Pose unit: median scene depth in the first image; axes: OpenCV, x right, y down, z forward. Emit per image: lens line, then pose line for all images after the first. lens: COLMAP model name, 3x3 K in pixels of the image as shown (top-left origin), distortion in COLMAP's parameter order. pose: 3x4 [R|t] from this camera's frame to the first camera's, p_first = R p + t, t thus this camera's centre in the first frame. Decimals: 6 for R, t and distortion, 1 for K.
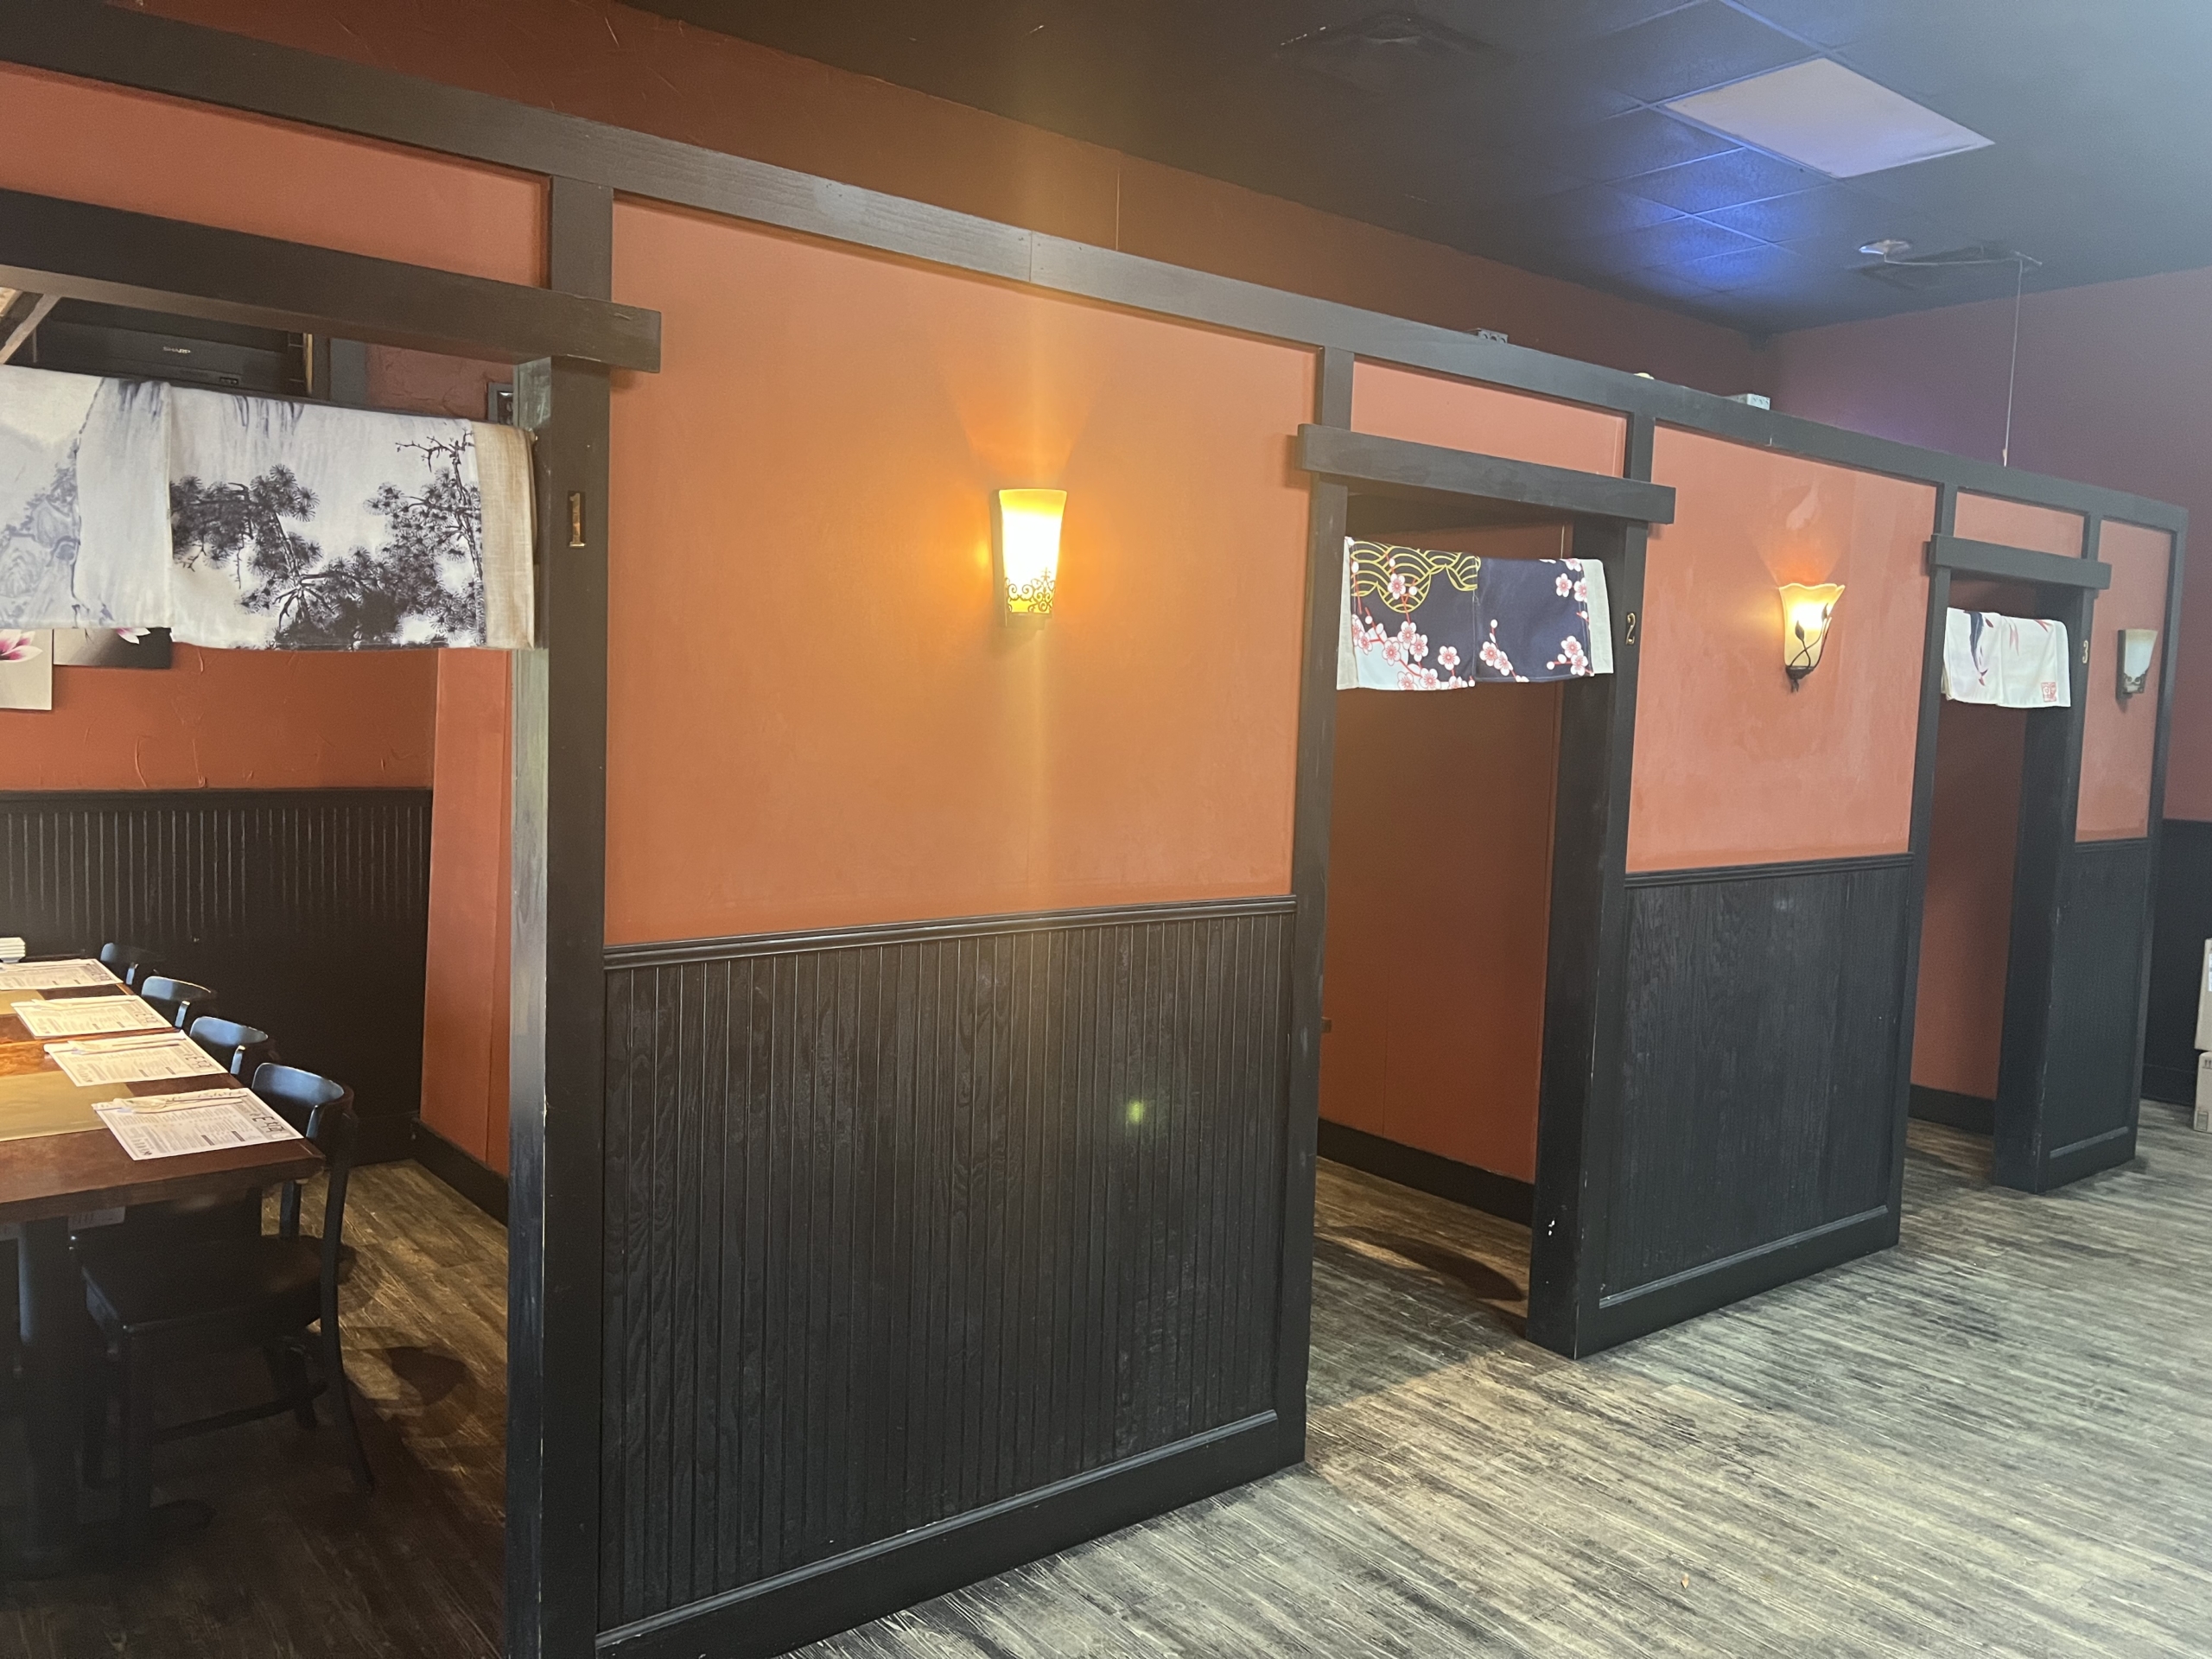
lens RADIAL K [[1688.3, 0, 1102.3], [0, 1688.3, 813.6], [0, 0, 1]] dist [0.046589, -0.057069]
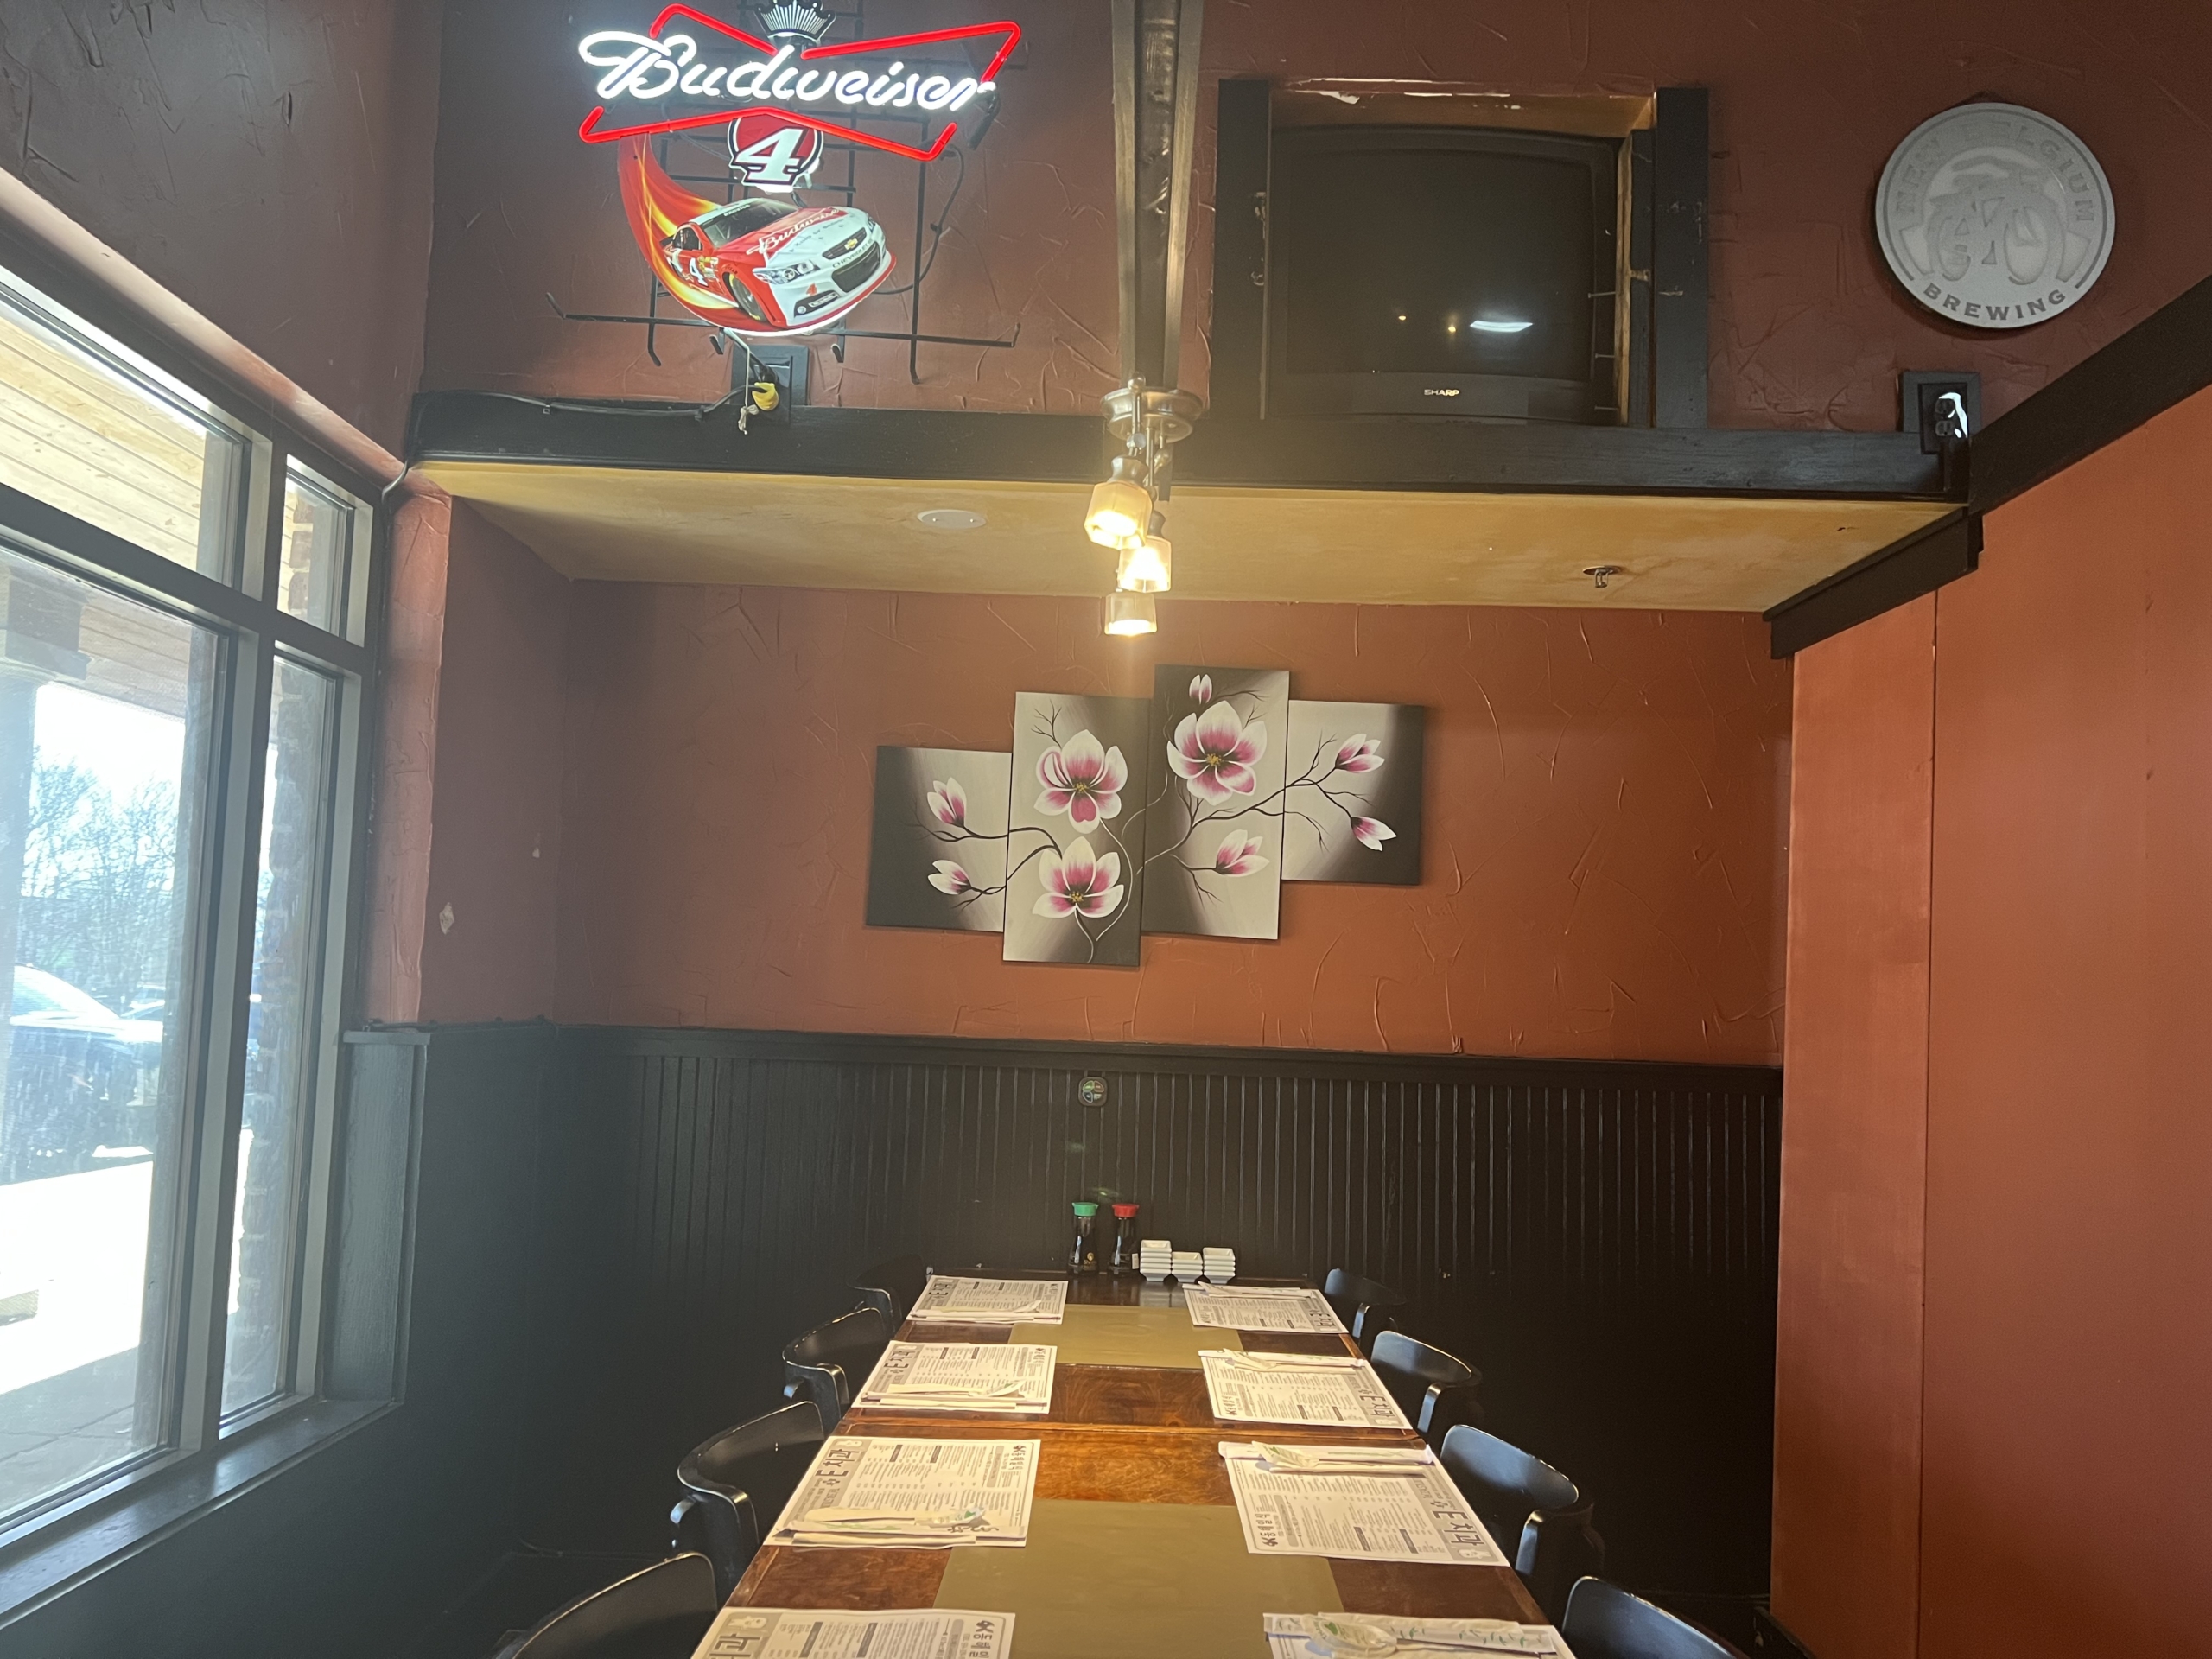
lens RADIAL K [[1688.3, 0, 1096.6], [0, 1688.3, 827.5], [0, 0, 1]] dist [0.046589, -0.057069]
pose [[0.774017, -0.069908, -0.629294, -0.224145], [-0.053389, 0.983141, -0.174884, 0.026666], [0.630910, 0.168960, 0.757235, 0.409785]]
